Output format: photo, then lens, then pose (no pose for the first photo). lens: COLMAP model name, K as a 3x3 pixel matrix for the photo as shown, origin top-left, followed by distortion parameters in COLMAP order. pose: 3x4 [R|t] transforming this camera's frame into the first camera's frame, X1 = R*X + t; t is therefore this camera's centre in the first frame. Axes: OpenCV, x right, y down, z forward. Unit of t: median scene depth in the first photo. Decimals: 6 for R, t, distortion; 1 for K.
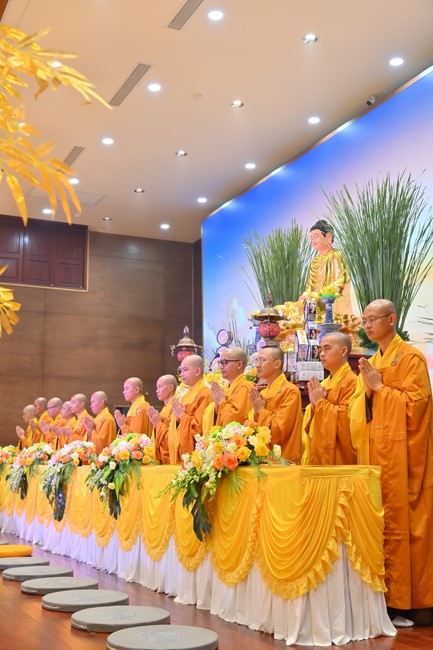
lens RADIAL K [[747.5, 0, 216.3], [0, 747.5, 324.6], [0, 0, 1]] dist [0.034532, 0.000000]
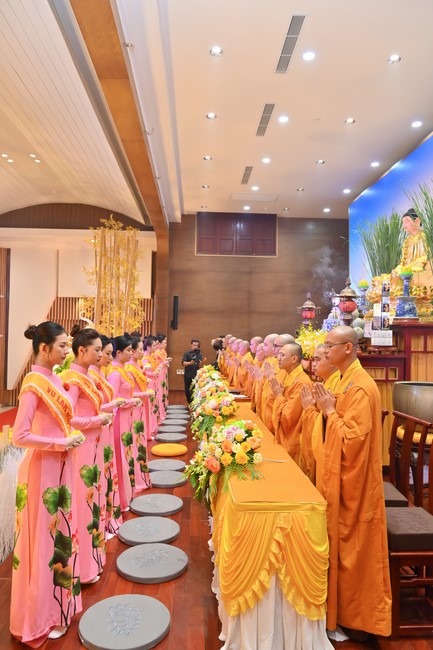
lens RADIAL K [[443.5, 0, 217.0], [0, 443.5, 325.4], [0, 0, 1]] dist [-0.005017, -0.002358]
pose [[0.924235, 0.010304, -0.381685, 0.123515], [0.042952, 0.990485, 0.130747, -0.055475], [0.379400, -0.137235, 0.914998, 0.165488]]
